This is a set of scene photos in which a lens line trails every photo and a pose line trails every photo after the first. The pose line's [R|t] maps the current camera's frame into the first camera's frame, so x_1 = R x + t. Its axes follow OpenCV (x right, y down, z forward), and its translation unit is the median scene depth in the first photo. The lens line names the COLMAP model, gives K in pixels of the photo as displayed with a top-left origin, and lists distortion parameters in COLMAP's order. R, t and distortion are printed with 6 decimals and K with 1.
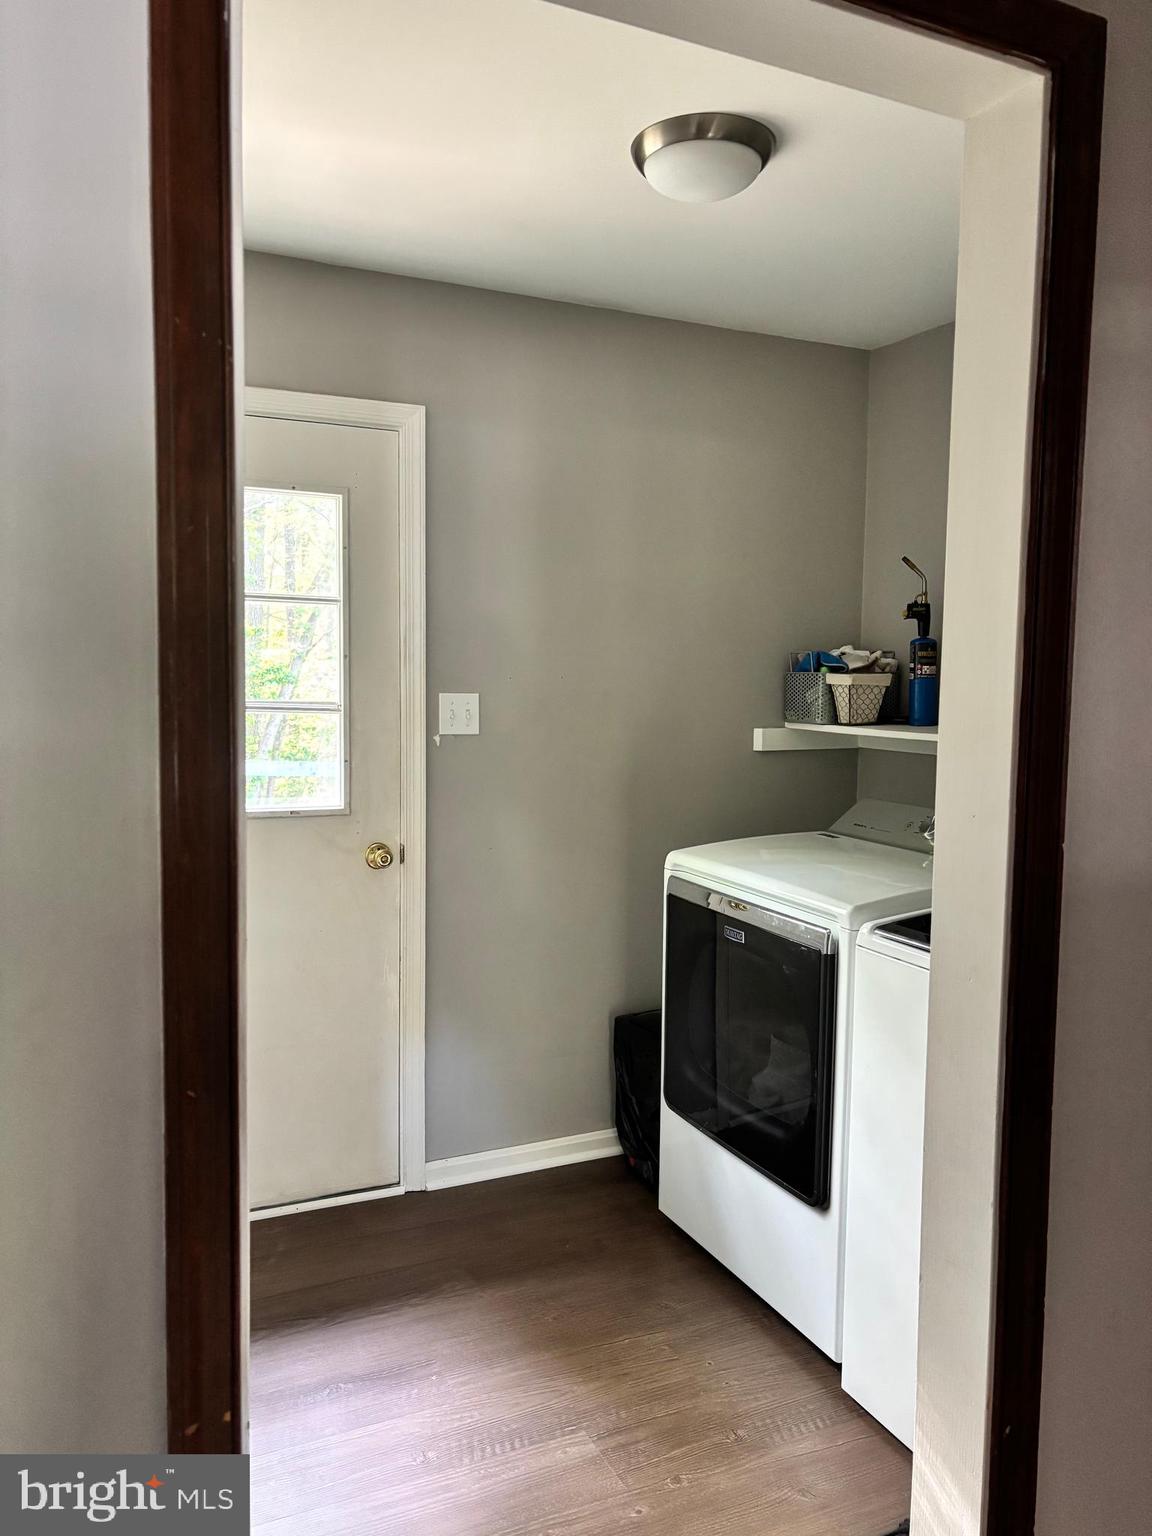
lens RADIAL K [[1145.9, 0, 533.0], [0, 1145.9, 765.9], [0, 0, 1]] dist [0.031533, -0.025990]
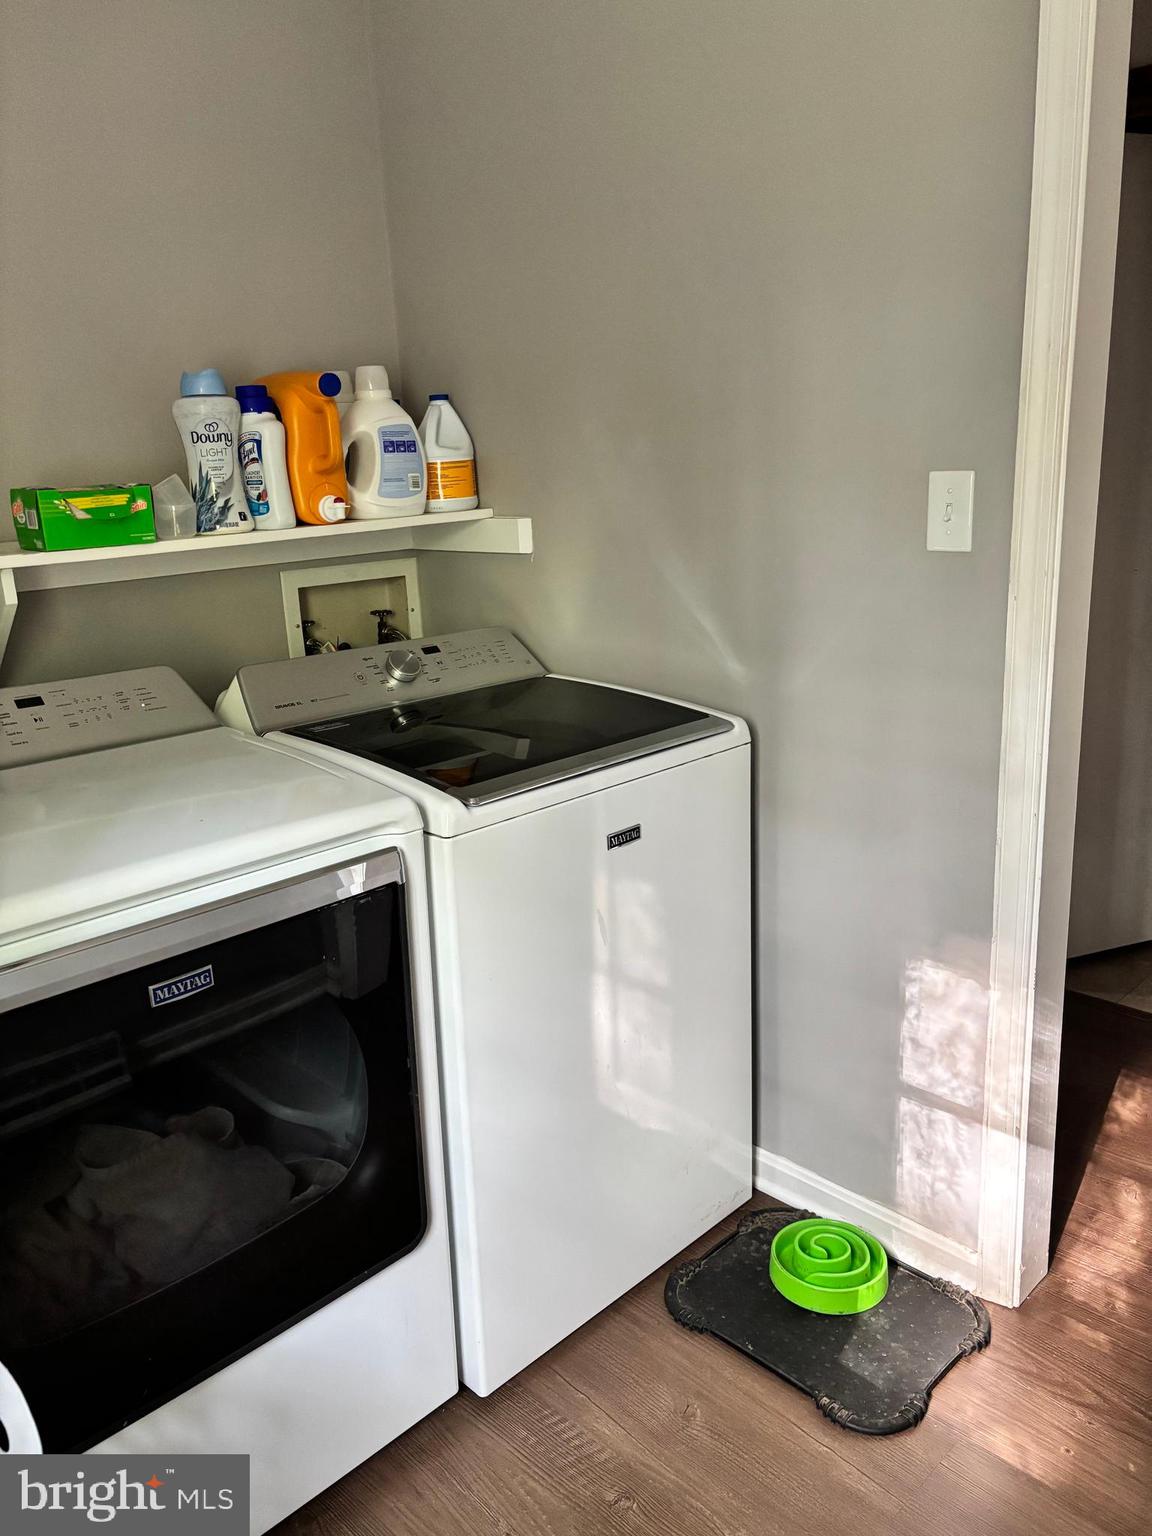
lens RADIAL K [[1145.9, 0, 575.4], [0, 1145.9, 772.3], [0, 0, 1]] dist [0.044161, -0.062018]
pose [[-0.349651, -0.247792, 0.903517, -0.235288], [0.118916, 0.944851, 0.305148, -0.054317], [-0.929303, 0.214138, -0.300902, 0.745929]]
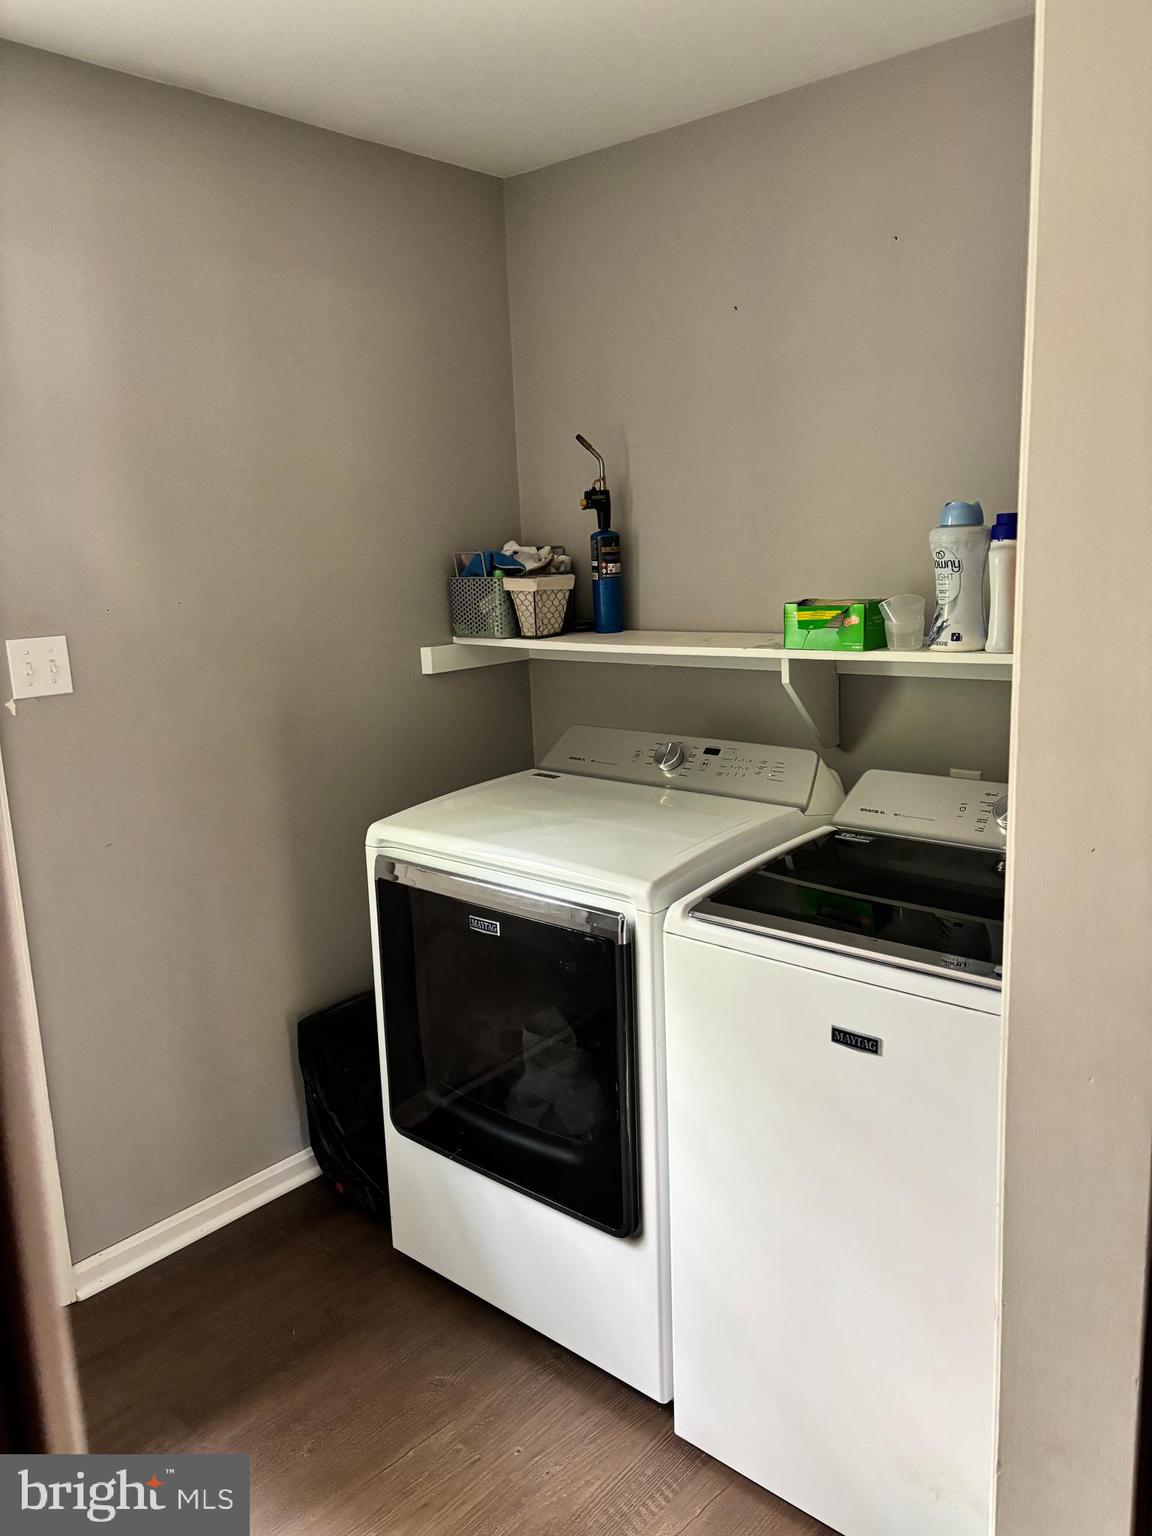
lens RADIAL K [[1162.4, 0, 582.5], [0, 1162.4, 788.8], [0, 0, 1]] dist [0.054821, -0.068009]
pose [[0.908057, -0.128245, 0.398730, -0.055453], [0.081463, 0.987868, 0.132212, -0.037238], [-0.410848, -0.087574, 0.907488, 0.191312]]
